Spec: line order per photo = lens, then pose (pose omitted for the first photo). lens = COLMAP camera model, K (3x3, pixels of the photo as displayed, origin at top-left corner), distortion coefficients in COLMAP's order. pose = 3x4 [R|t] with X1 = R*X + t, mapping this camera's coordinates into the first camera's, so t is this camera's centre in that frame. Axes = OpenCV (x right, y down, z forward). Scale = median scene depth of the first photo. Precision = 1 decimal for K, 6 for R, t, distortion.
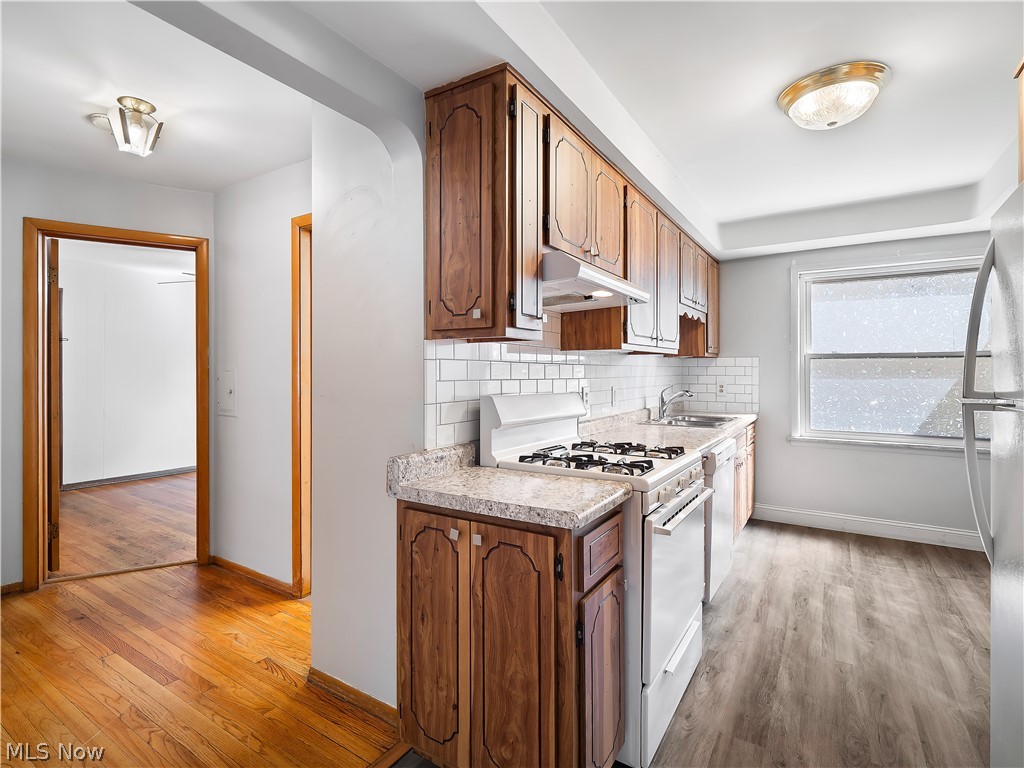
lens RADIAL K [[500.1, 0, 515.4], [0, 500.1, 368.4], [0, 0, 1]] dist [0.001855, -0.001806]
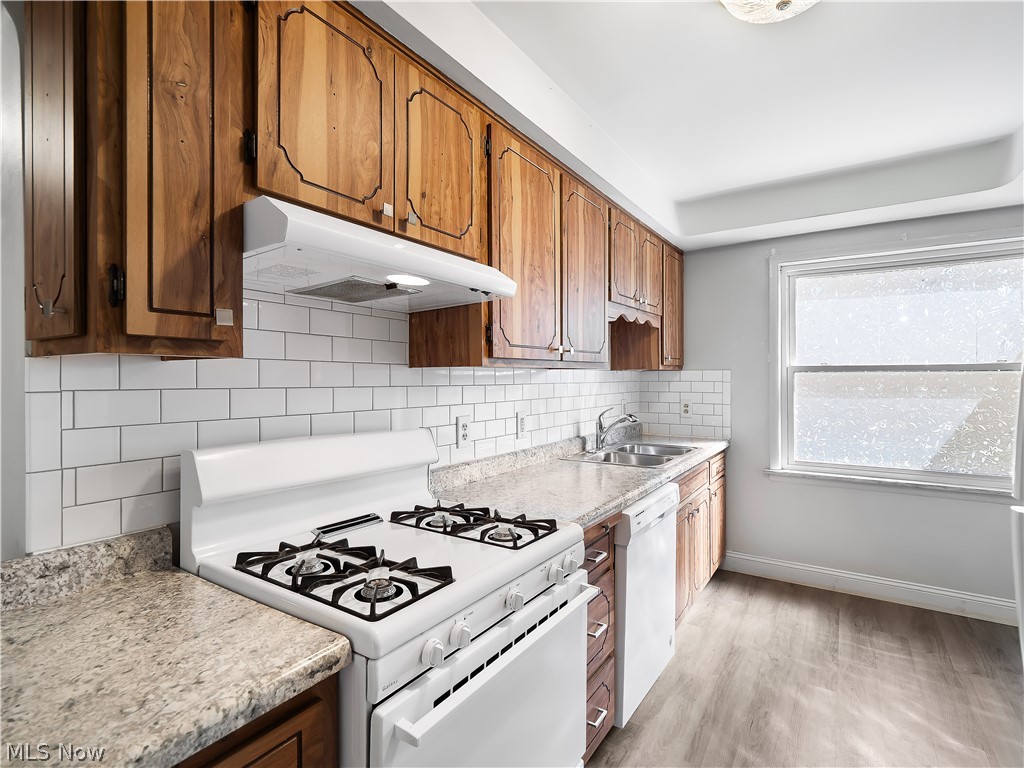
lens RADIAL K [[500.1, 0, 517.0], [0, 500.1, 377.7], [0, 0, 1]] dist [0.001855, -0.001806]
pose [[0.999857, -0.001417, -0.016857, 0.188077], [0.001514, 0.999982, 0.005747, -0.018661], [0.016848, -0.005772, 0.999841, 0.225857]]
